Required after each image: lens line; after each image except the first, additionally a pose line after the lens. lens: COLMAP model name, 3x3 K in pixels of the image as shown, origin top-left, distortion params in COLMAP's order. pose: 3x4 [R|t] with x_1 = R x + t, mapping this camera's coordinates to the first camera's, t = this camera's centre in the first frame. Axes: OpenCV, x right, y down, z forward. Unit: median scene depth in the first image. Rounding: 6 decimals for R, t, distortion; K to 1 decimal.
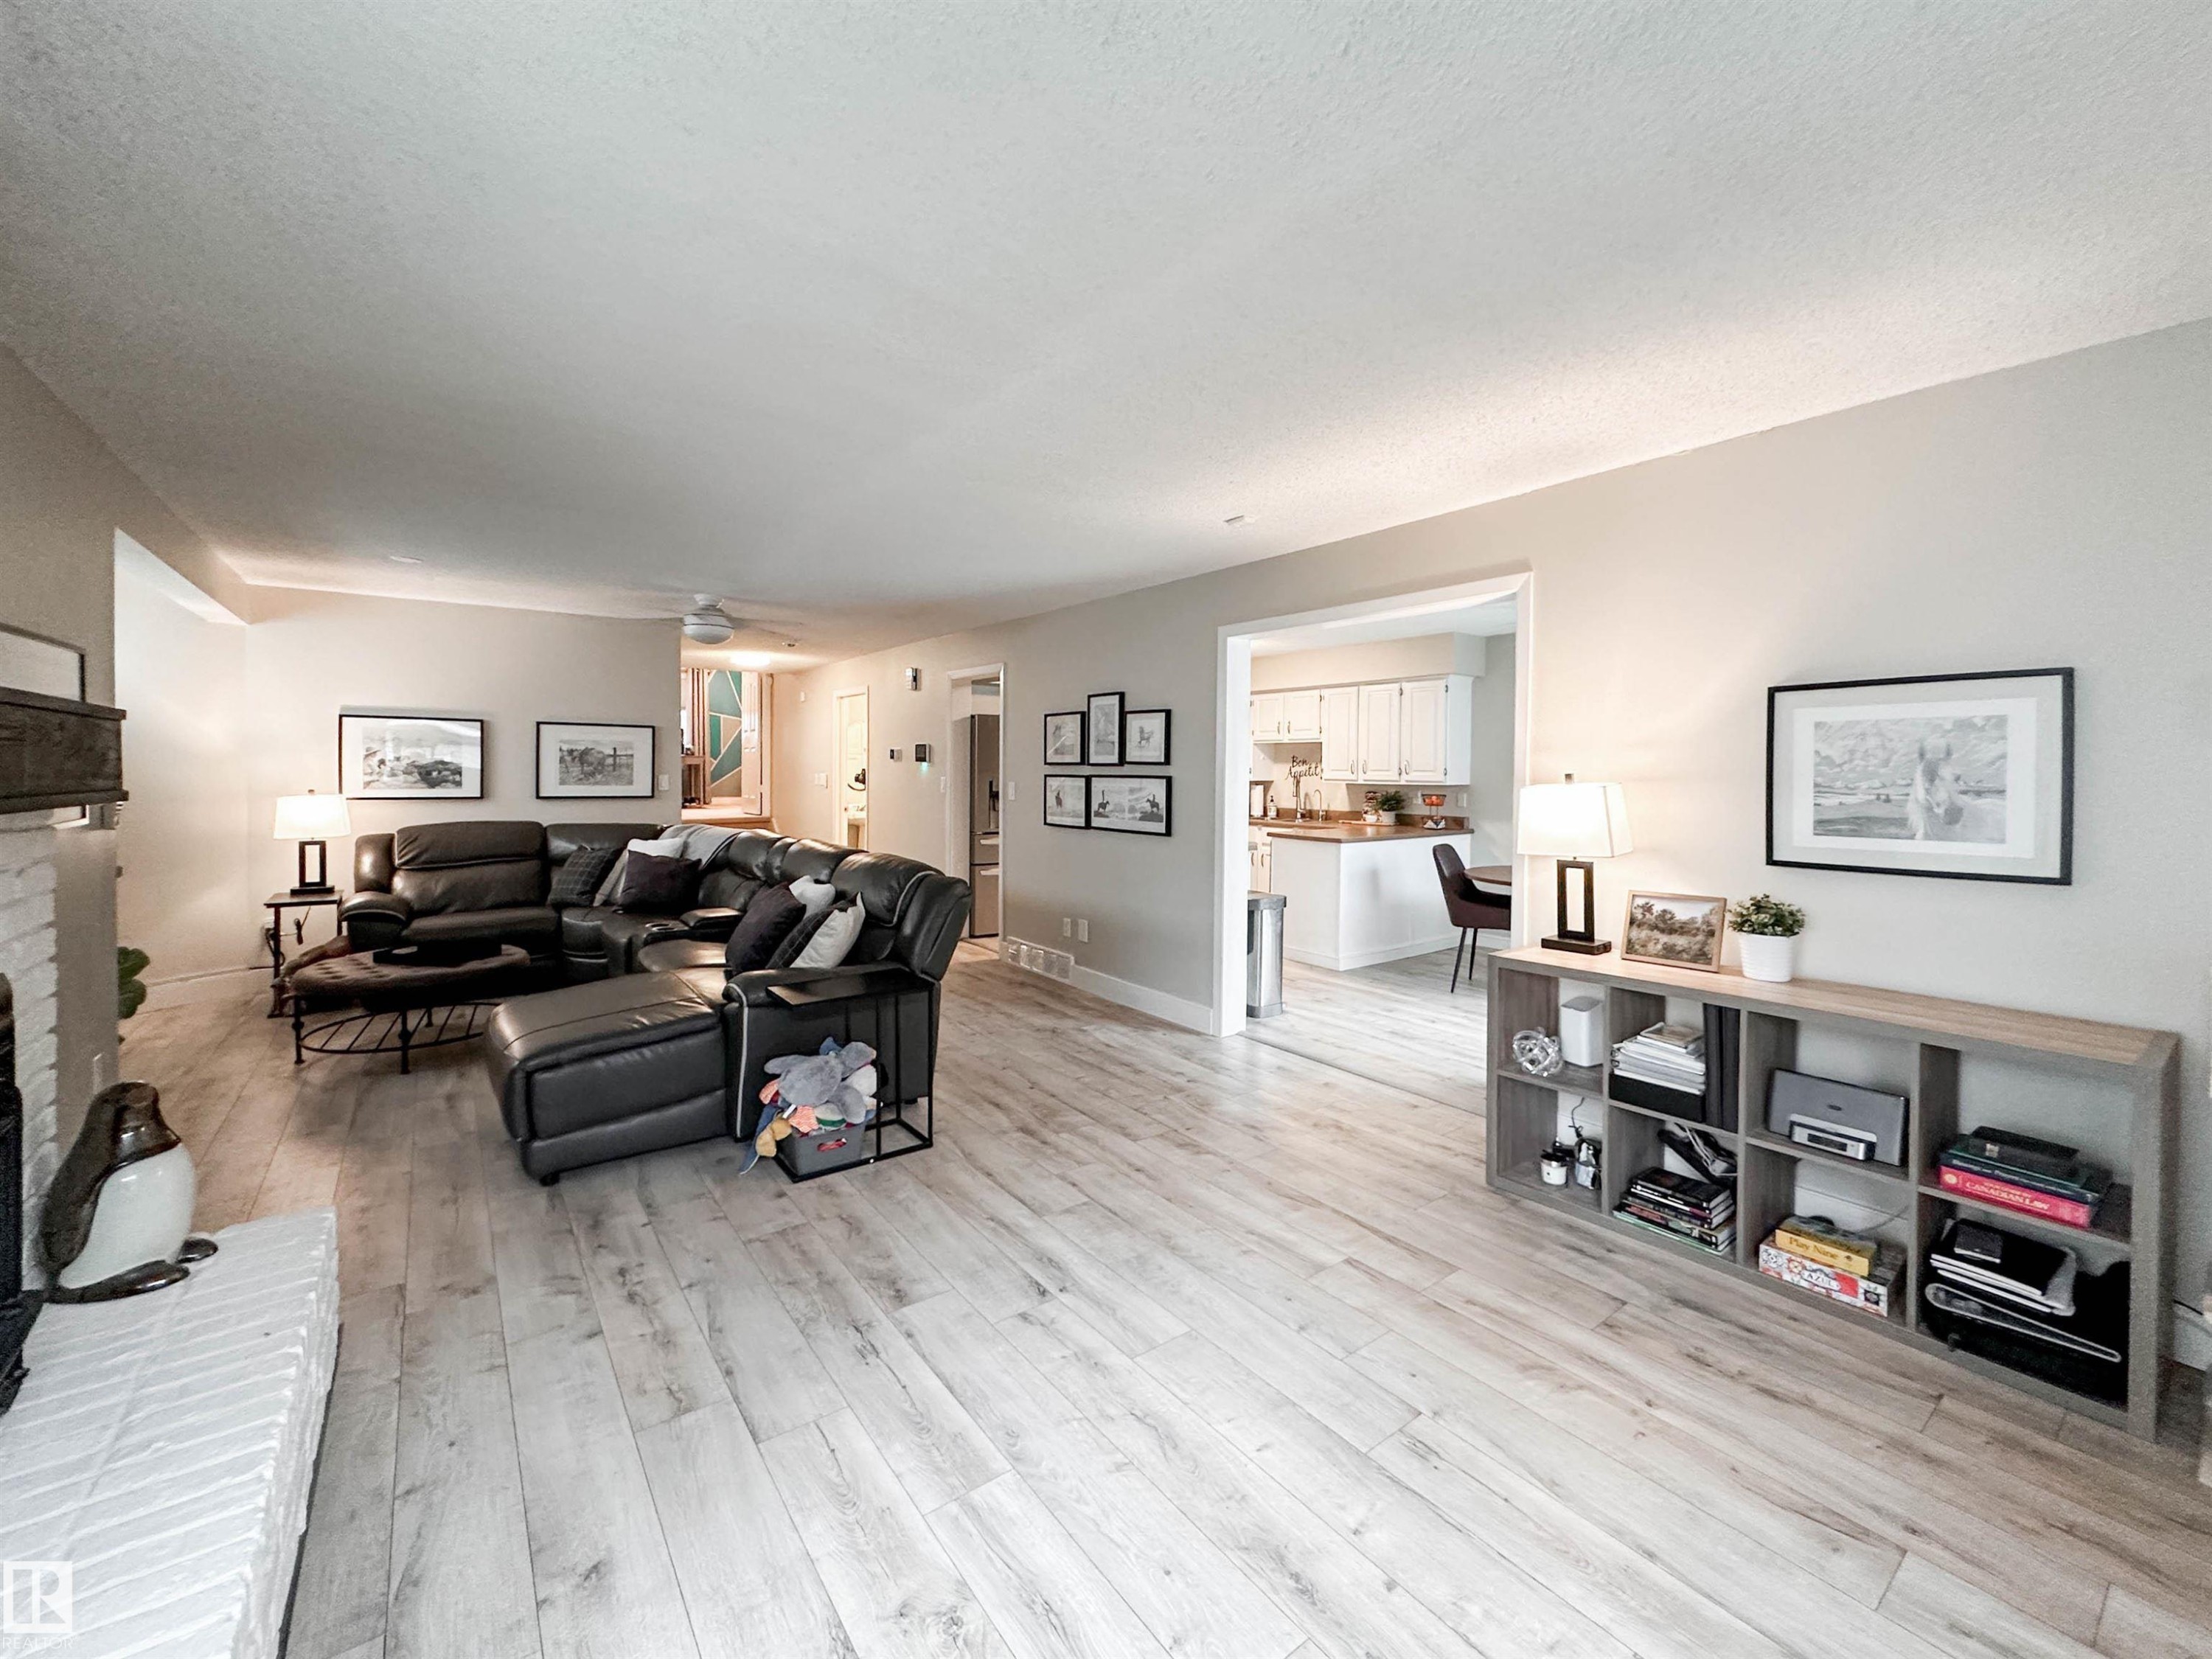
lens RADIAL K [[927.4, 0, 1105.1], [0, 927.4, 778.6], [0, 0, 1]] dist [0.000211, 0.000242]
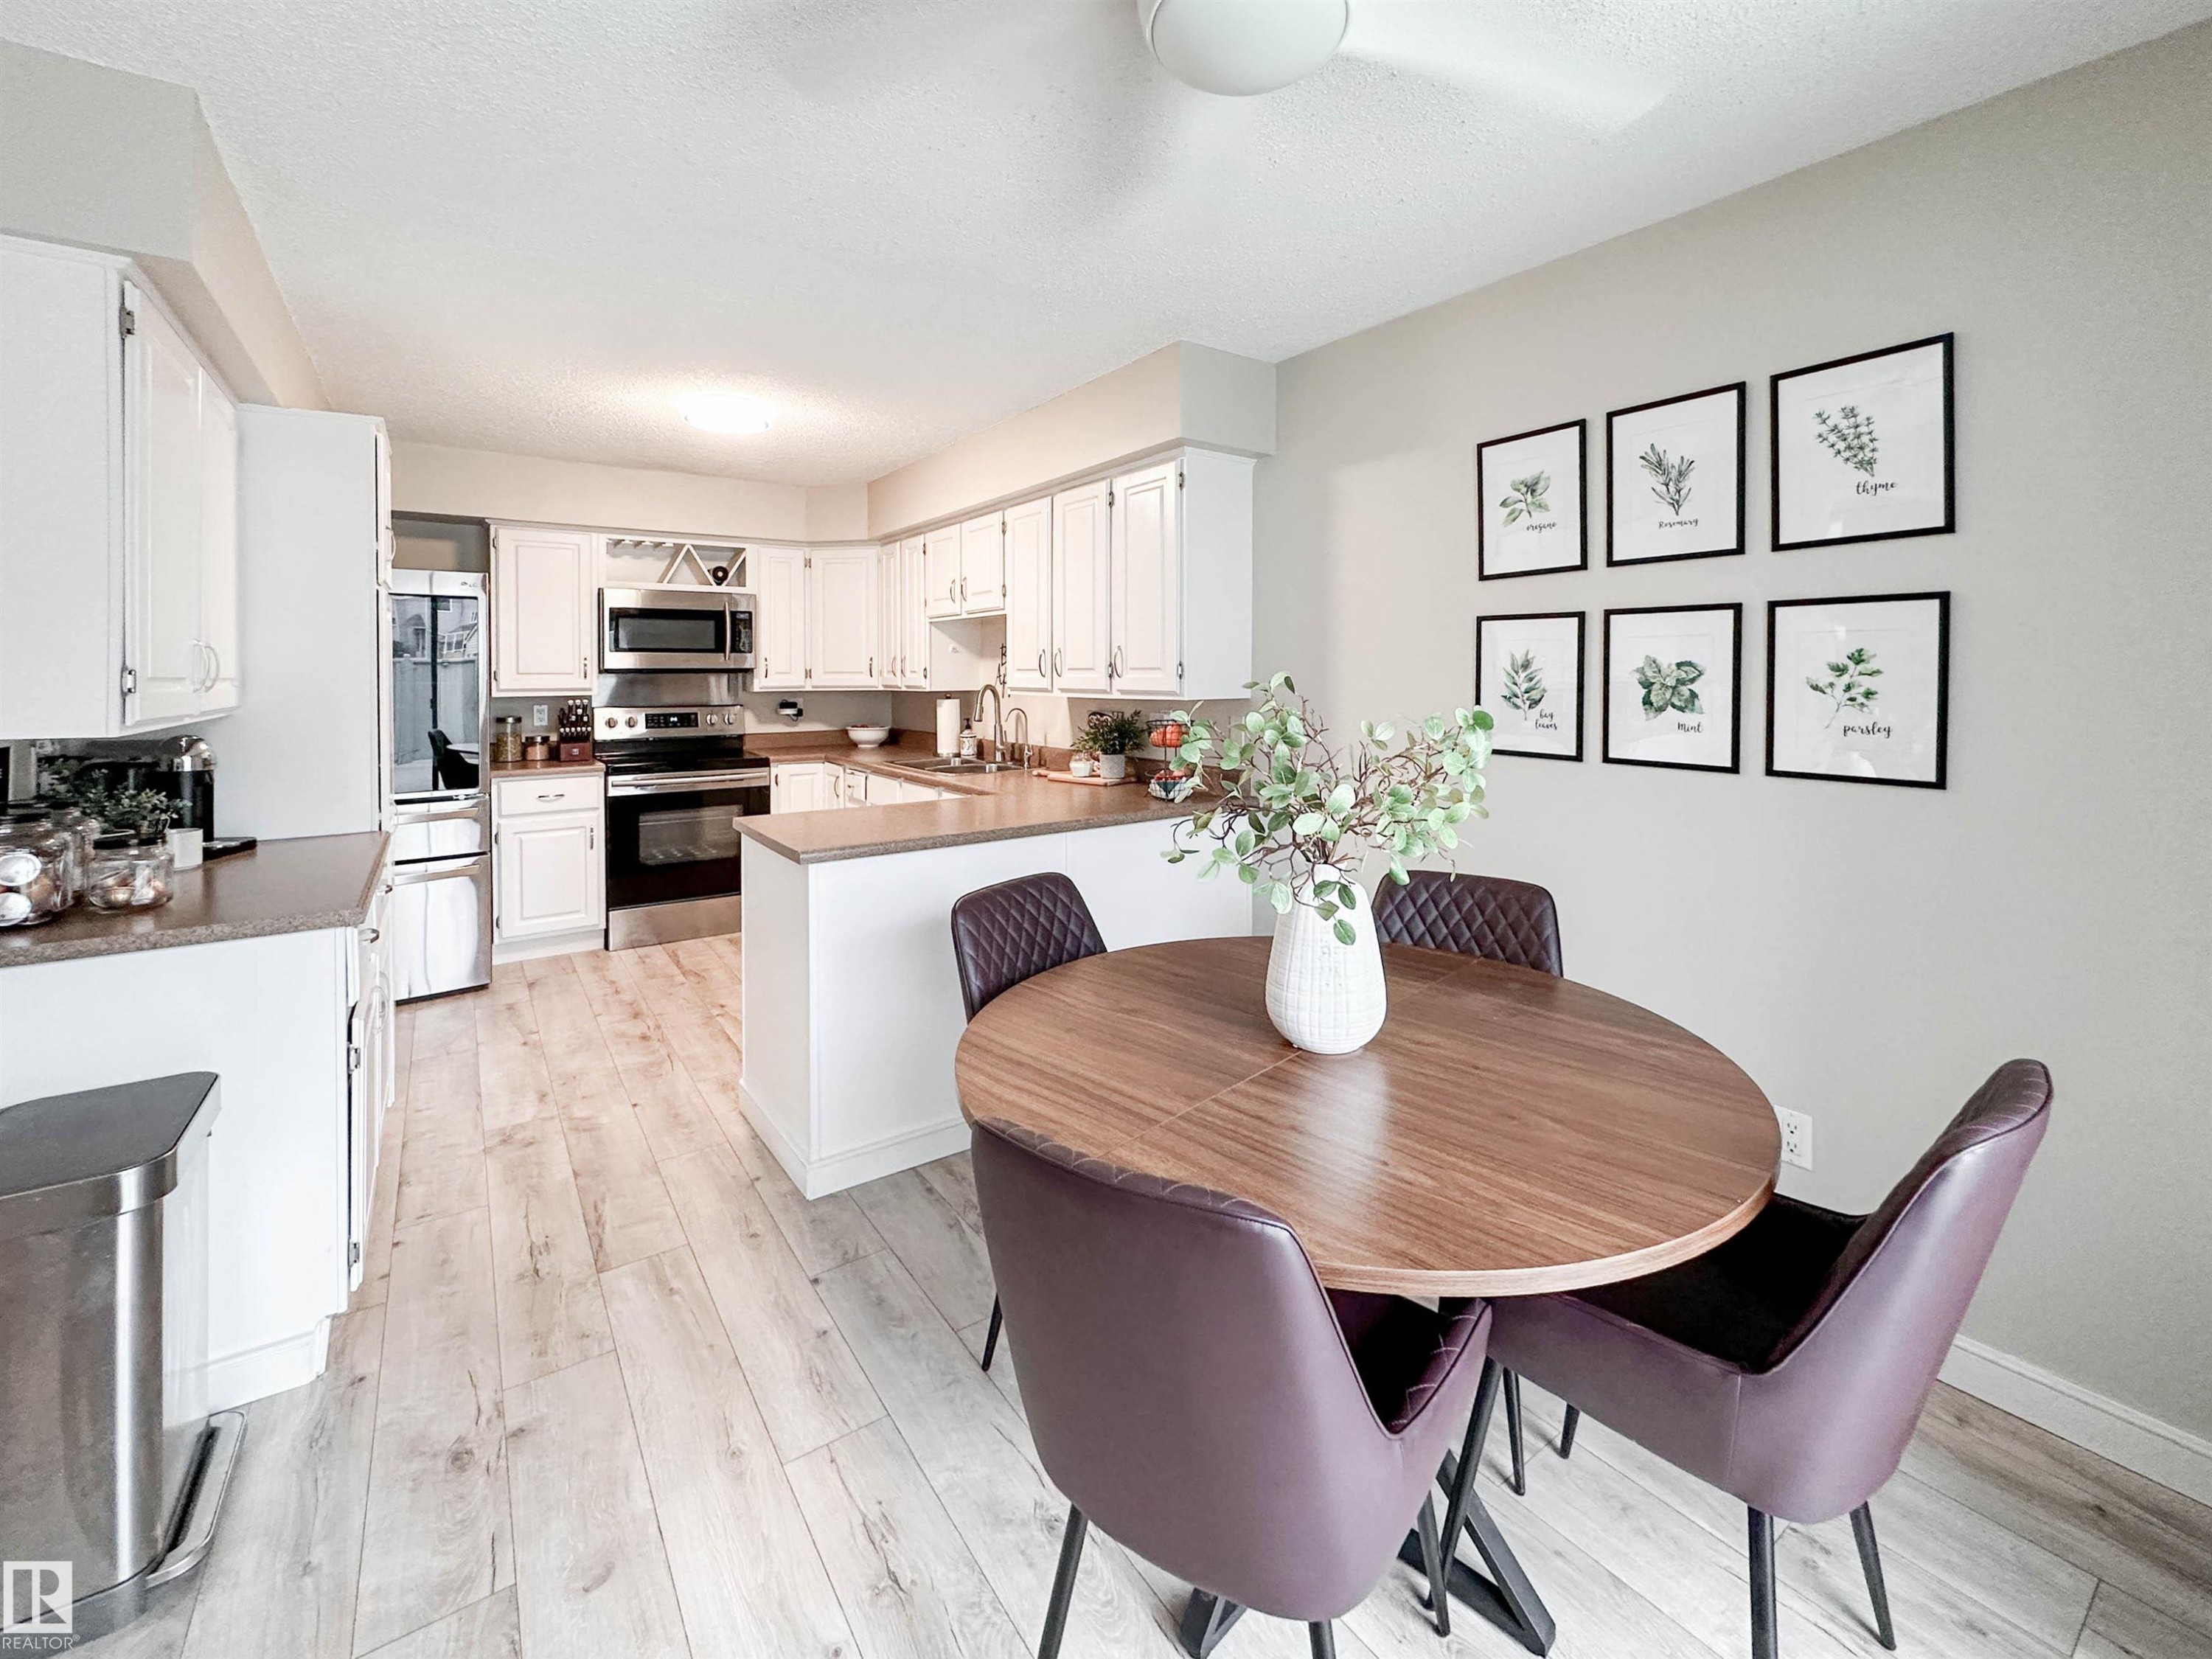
lens RADIAL K [[933.6, 0, 1110.4], [0, 933.6, 674.8], [0, 0, 1]] dist [-0.000286, 0.000193]
pose [[0.999871, -0.013840, -0.008110, 0.477656], [0.013783, 0.999880, -0.007040, -0.003400], [0.008206, 0.006927, 0.999942, 0.802002]]
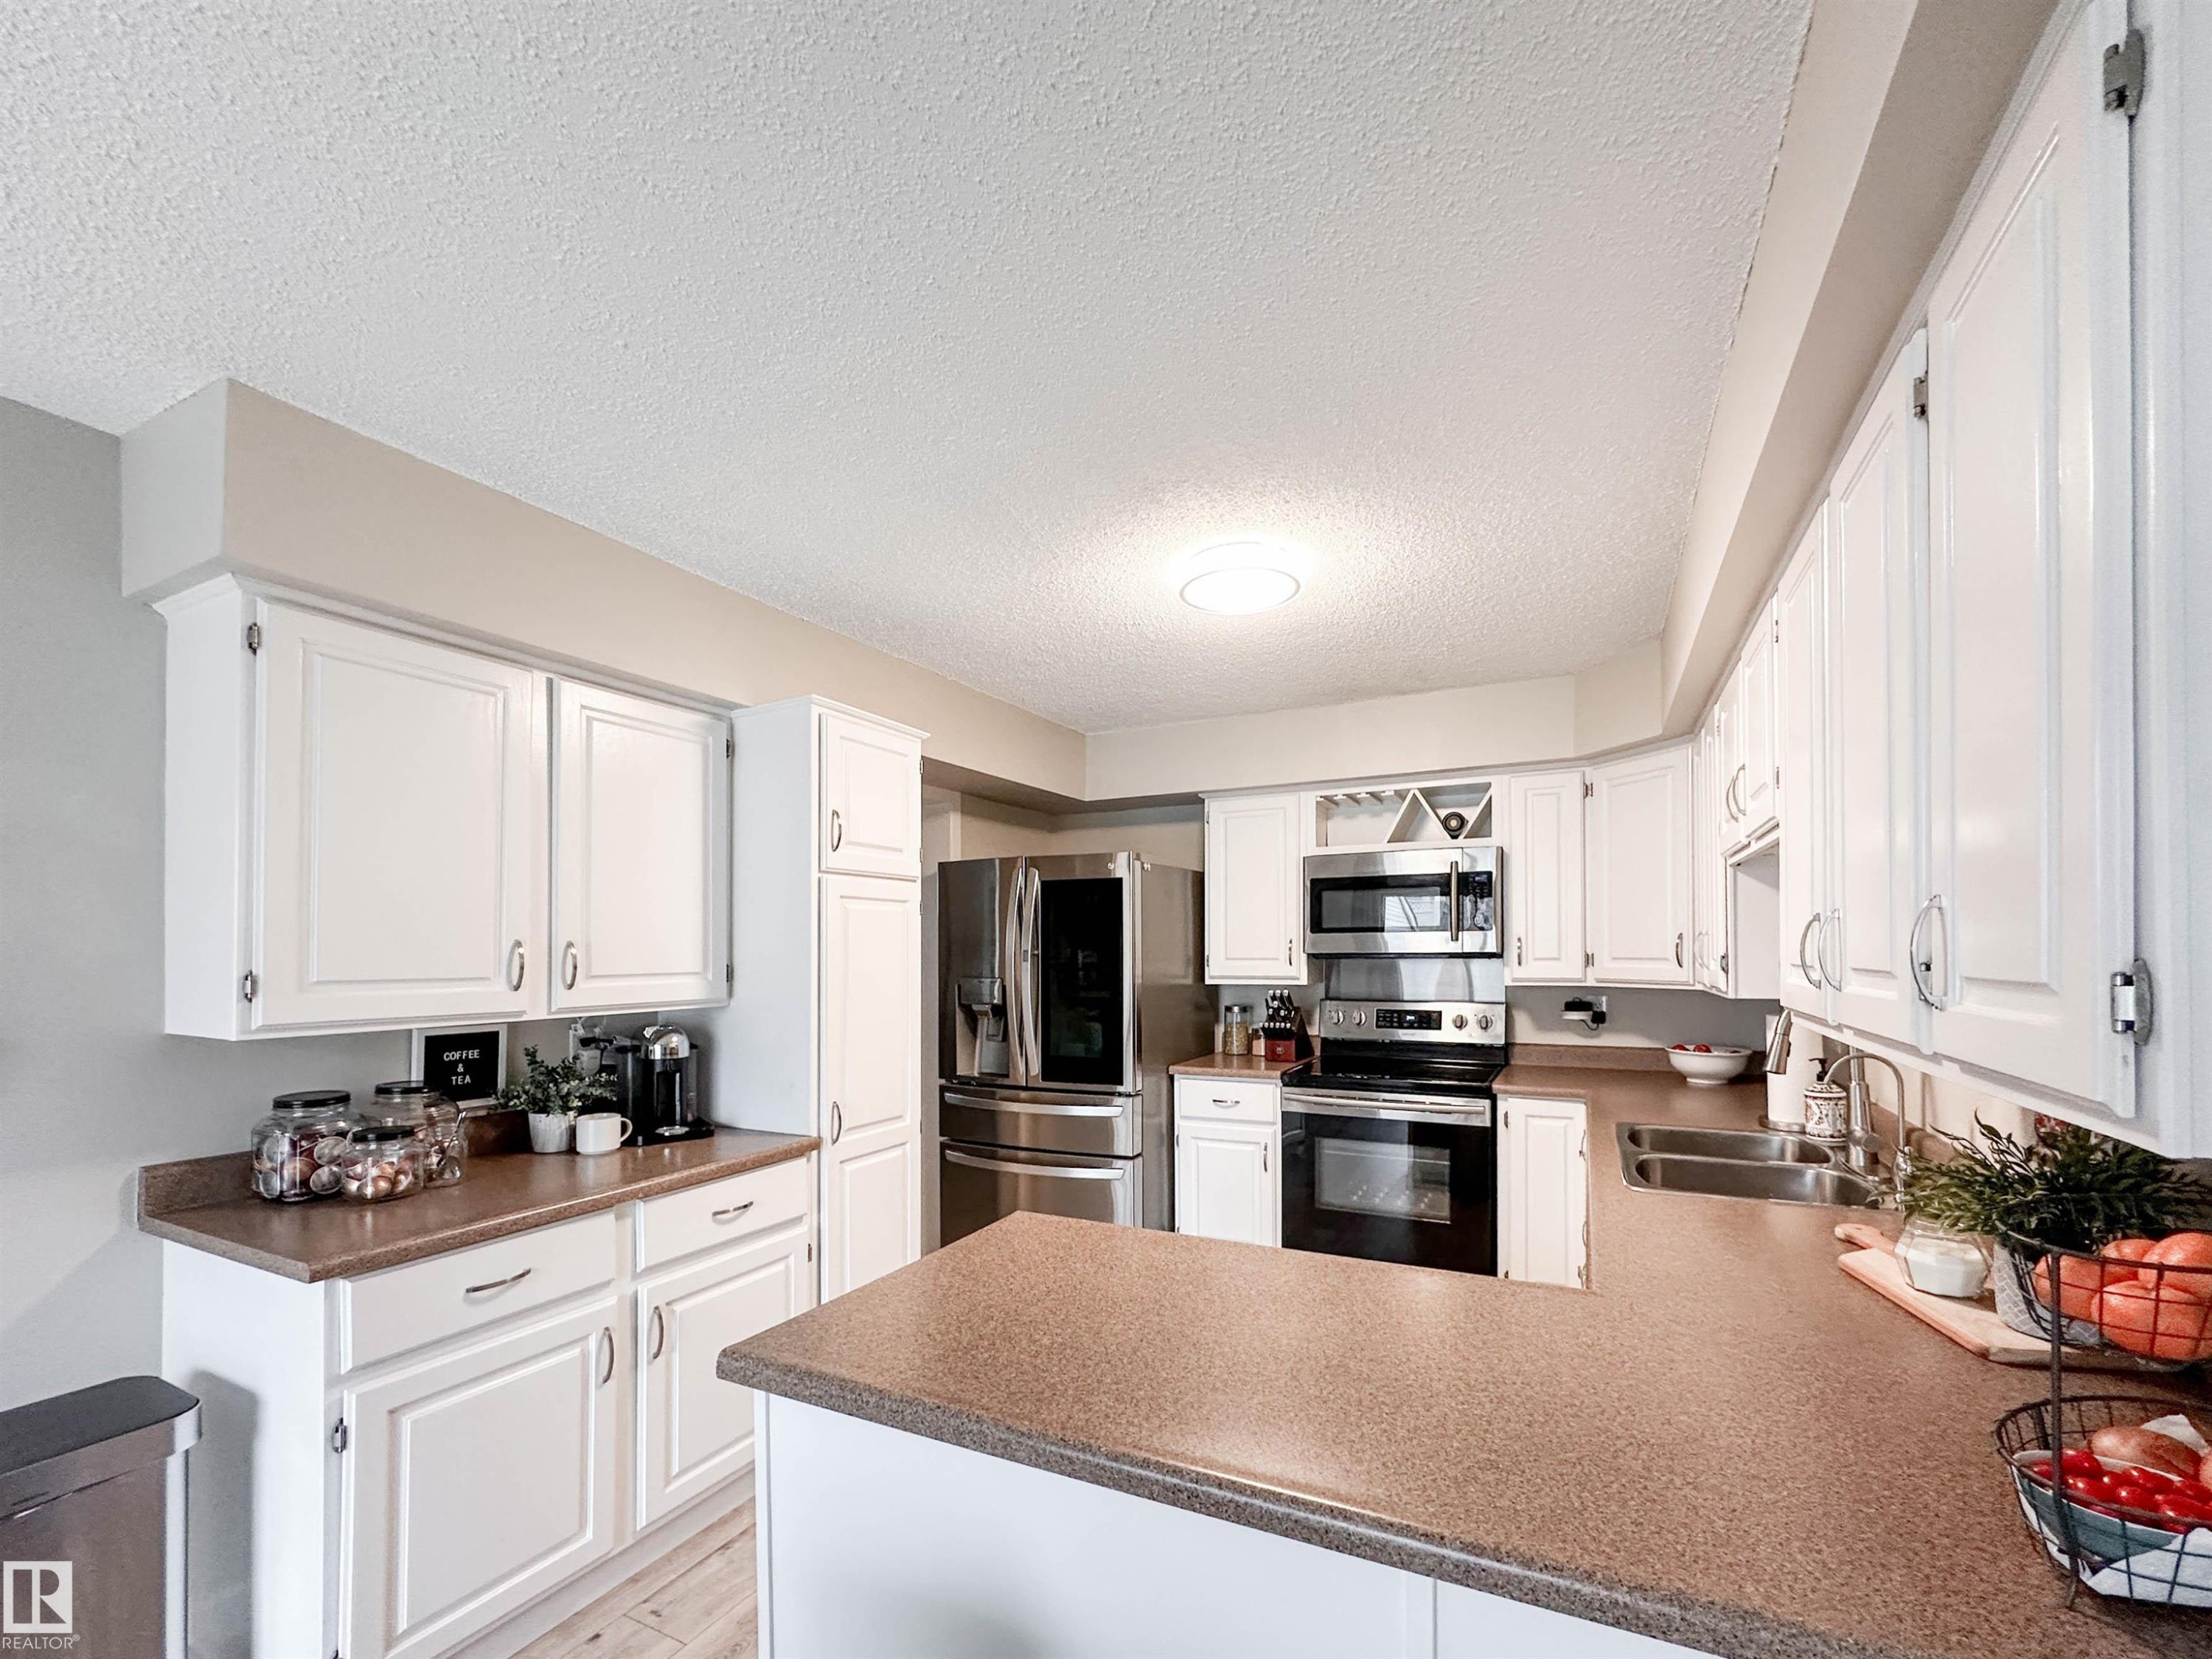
lens RADIAL K [[917.4, 0, 1109.2], [0, 917.4, 943.0], [0, 0, 1]] dist [0.000451, 0.000074]
pose [[0.463837, -0.020583, -0.885681, 0.564274], [0.002243, 0.999754, -0.022059, -0.015728], [0.885918, 0.008246, 0.463769, 1.241317]]
